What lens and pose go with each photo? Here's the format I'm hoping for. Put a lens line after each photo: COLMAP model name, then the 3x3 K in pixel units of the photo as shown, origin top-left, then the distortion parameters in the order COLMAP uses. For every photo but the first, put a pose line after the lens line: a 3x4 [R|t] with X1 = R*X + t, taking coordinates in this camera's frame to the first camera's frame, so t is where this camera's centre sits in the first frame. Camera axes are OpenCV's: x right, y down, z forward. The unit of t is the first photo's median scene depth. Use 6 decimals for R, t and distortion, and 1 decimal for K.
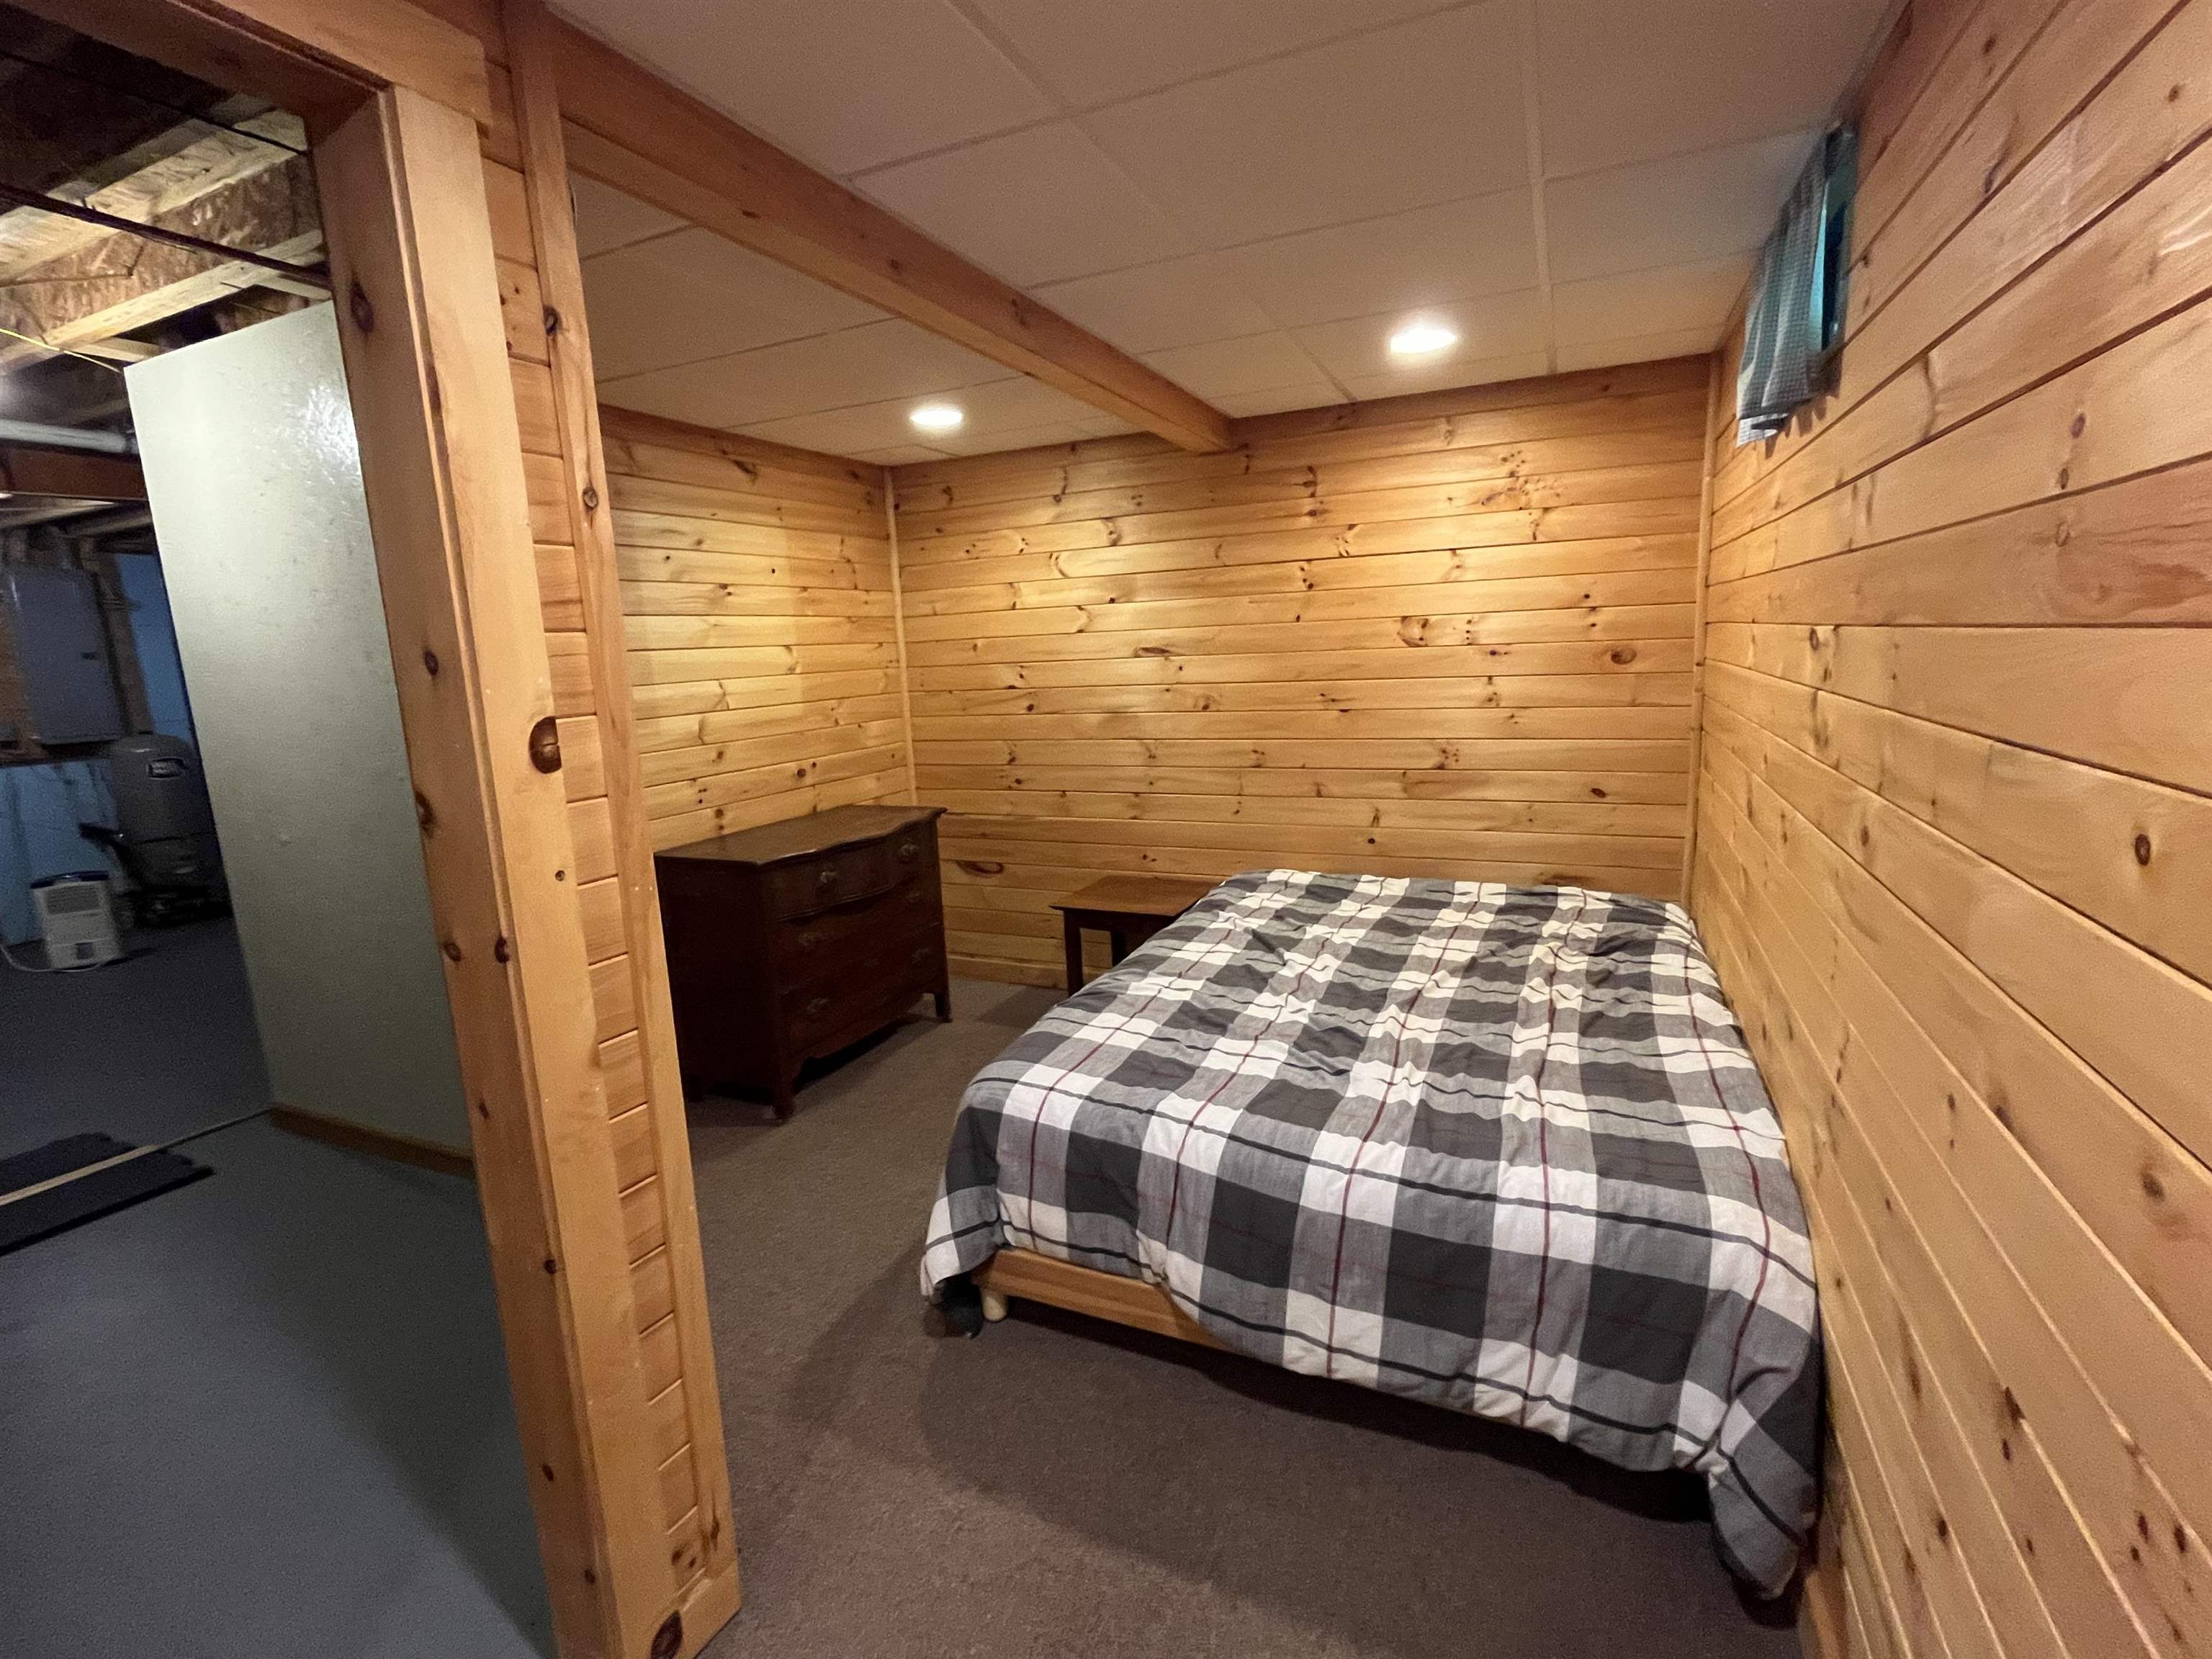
lens RADIAL K [[1012.7, 0, 1102.1], [0, 1012.7, 828.4], [0, 0, 1]] dist [-0.009863, 0.000150]
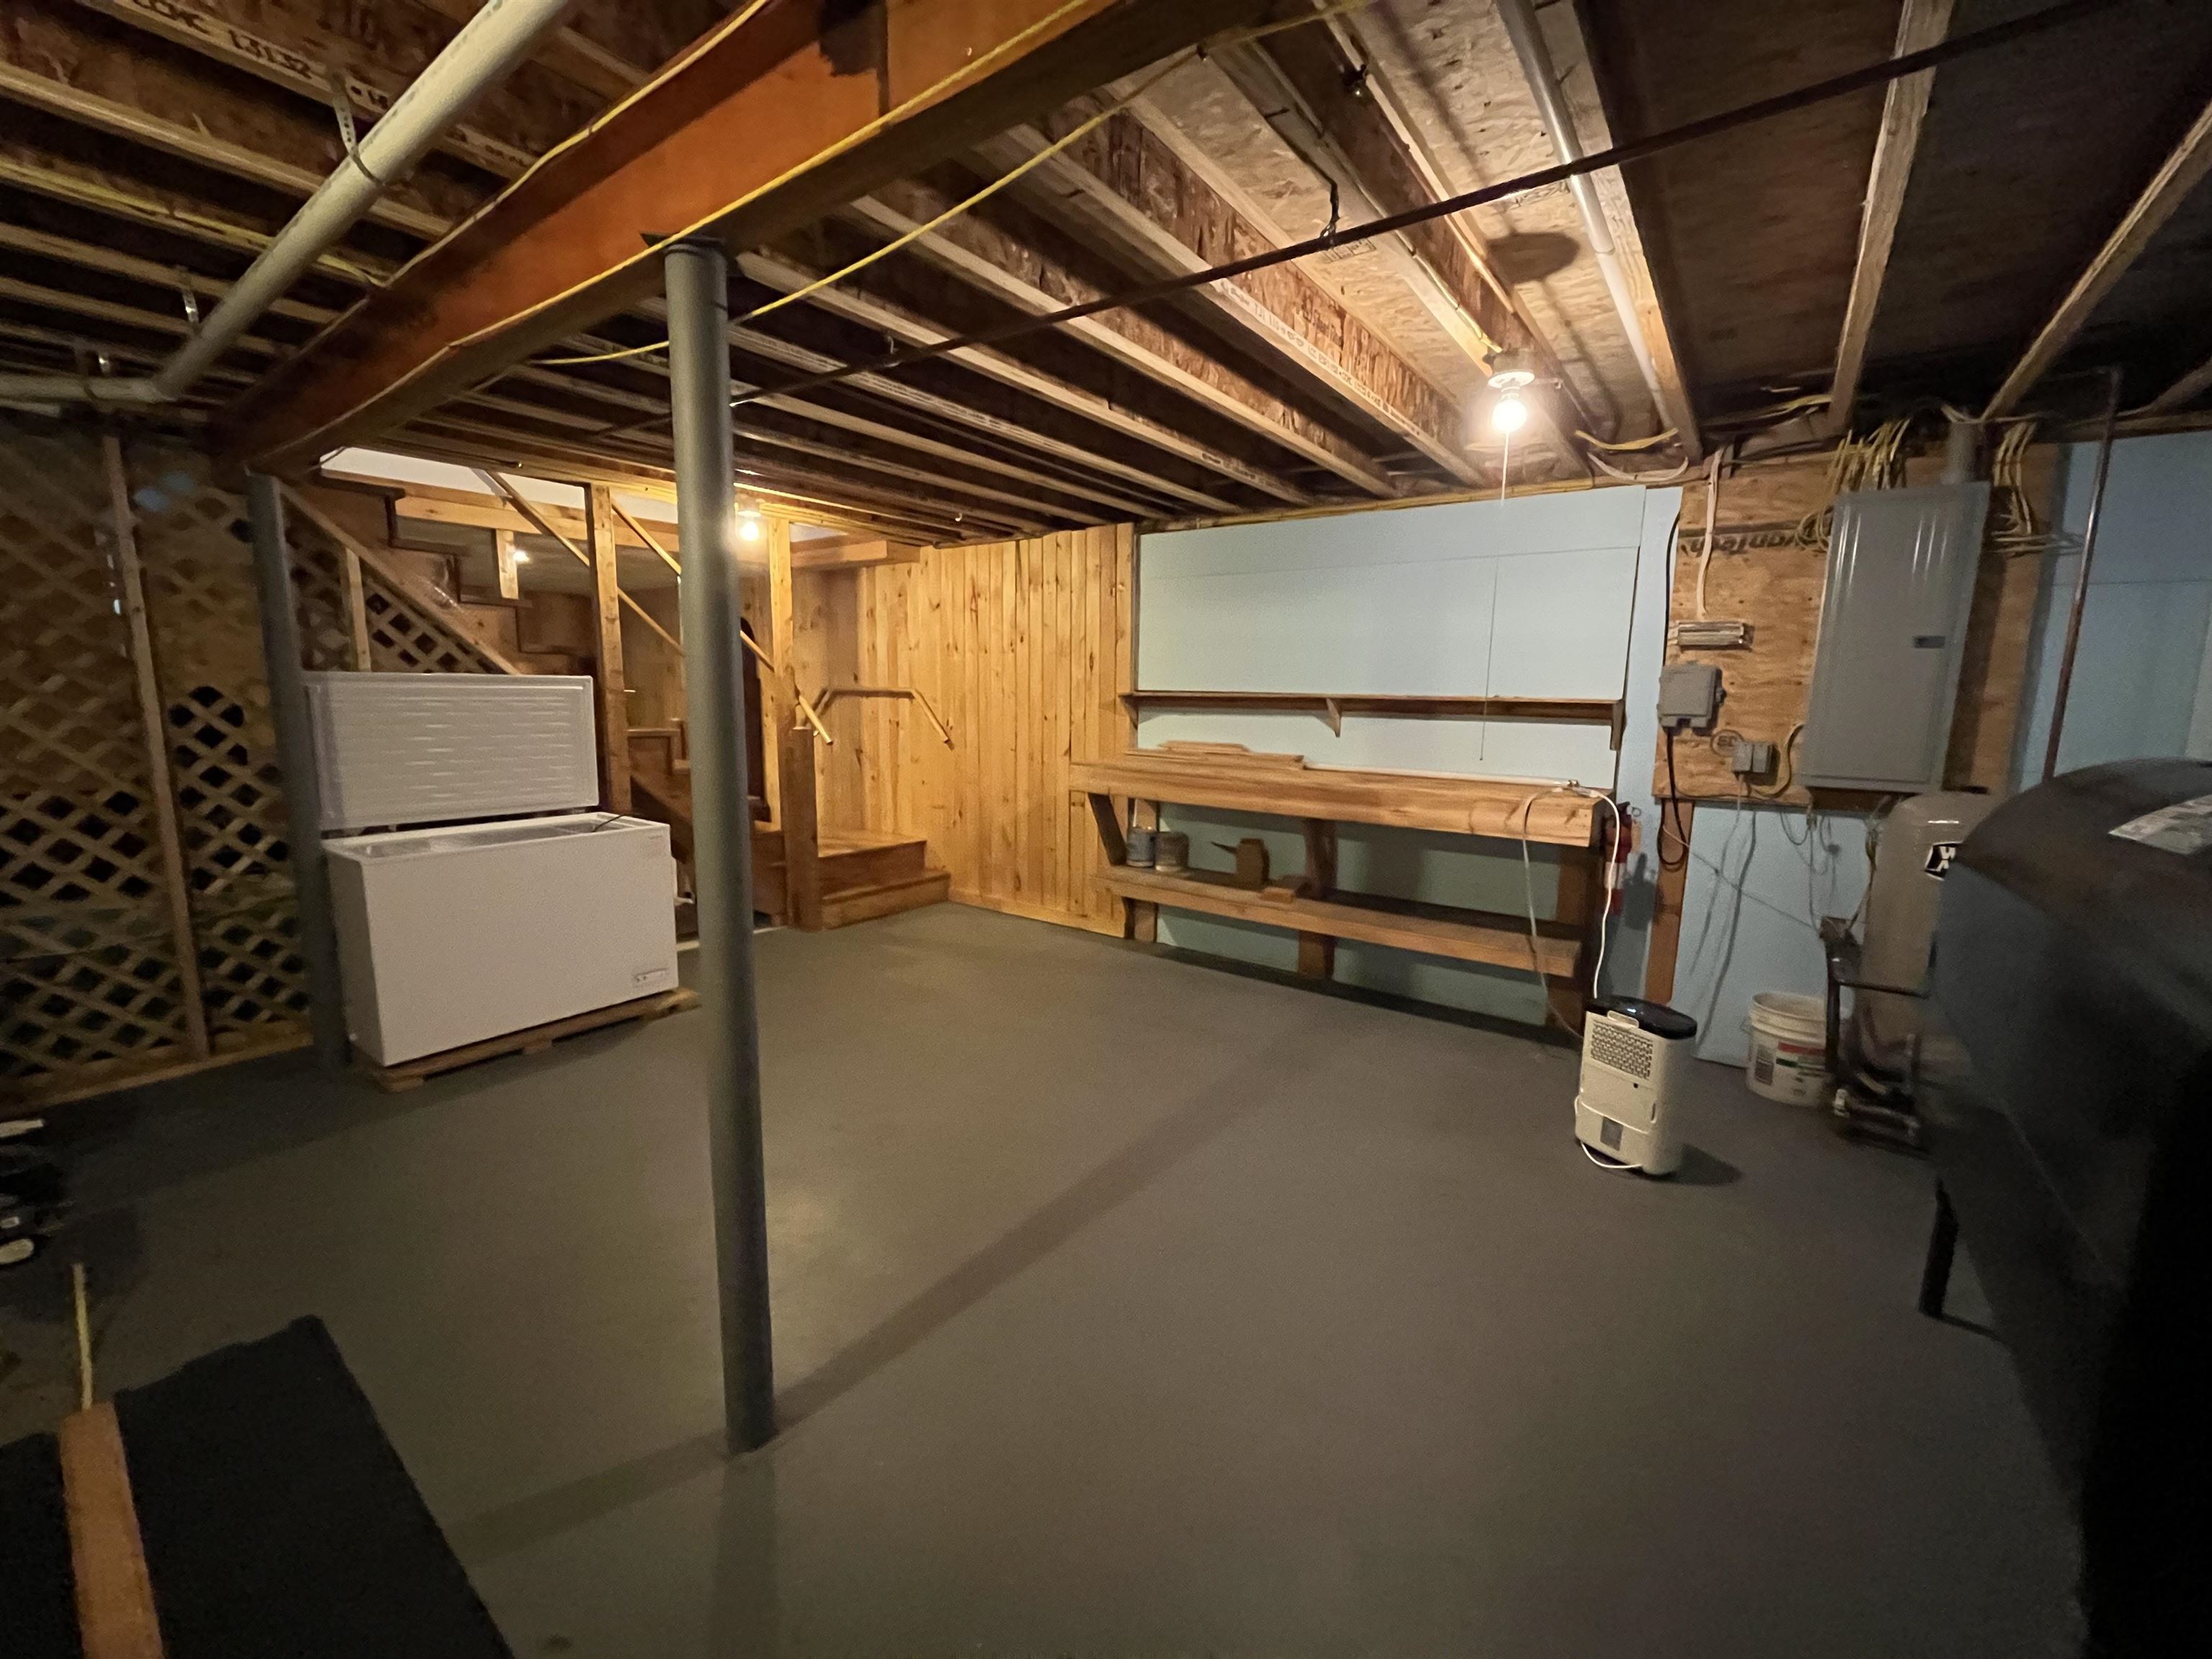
lens RADIAL K [[893.5, 0, 1104.7], [0, 893.5, 828.1], [0, 0, 1]] dist [-0.000126, -0.000007]
pose [[-0.205432, 0.189244, -0.960200, -0.422251], [-0.184008, 0.956160, 0.227815, -0.102215], [0.961217, 0.223485, -0.161603, 0.666424]]
